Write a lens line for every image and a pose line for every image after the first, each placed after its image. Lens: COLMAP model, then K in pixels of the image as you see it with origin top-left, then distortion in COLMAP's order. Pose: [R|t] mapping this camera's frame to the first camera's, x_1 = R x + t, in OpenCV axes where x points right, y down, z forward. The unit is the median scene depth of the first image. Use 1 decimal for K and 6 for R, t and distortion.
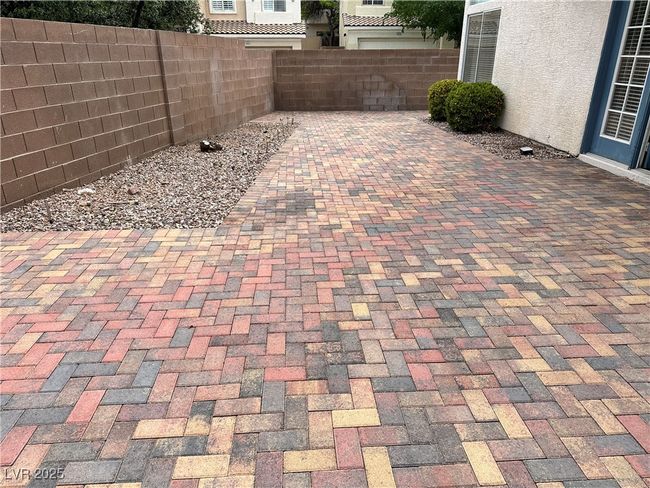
lens RADIAL K [[458.2, 0, 326.7], [0, 458.2, 243.6], [0, 0, 1]] dist [0.053456, -0.056213]
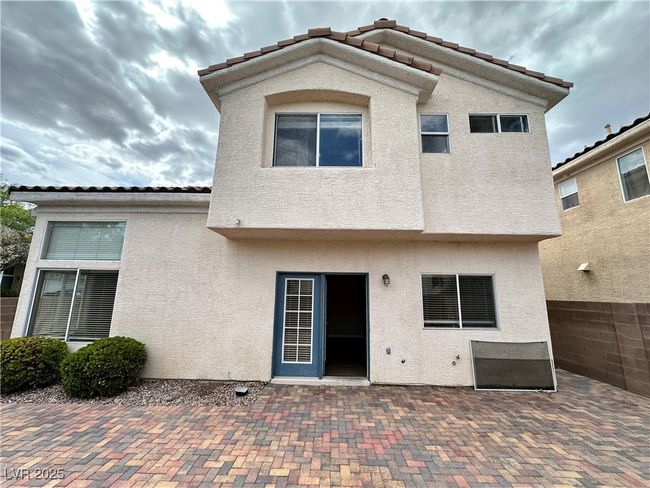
lens RADIAL K [[259.4, 0, 323.4], [0, 259.4, 243.7], [0, 0, 1]] dist [-0.004593, 0.001194]
pose [[0.091975, 0.182482, 0.978898, -0.425986], [0.366788, 0.907735, -0.203678, -0.552007], [-0.925747, 0.377781, 0.016557, 1.105773]]
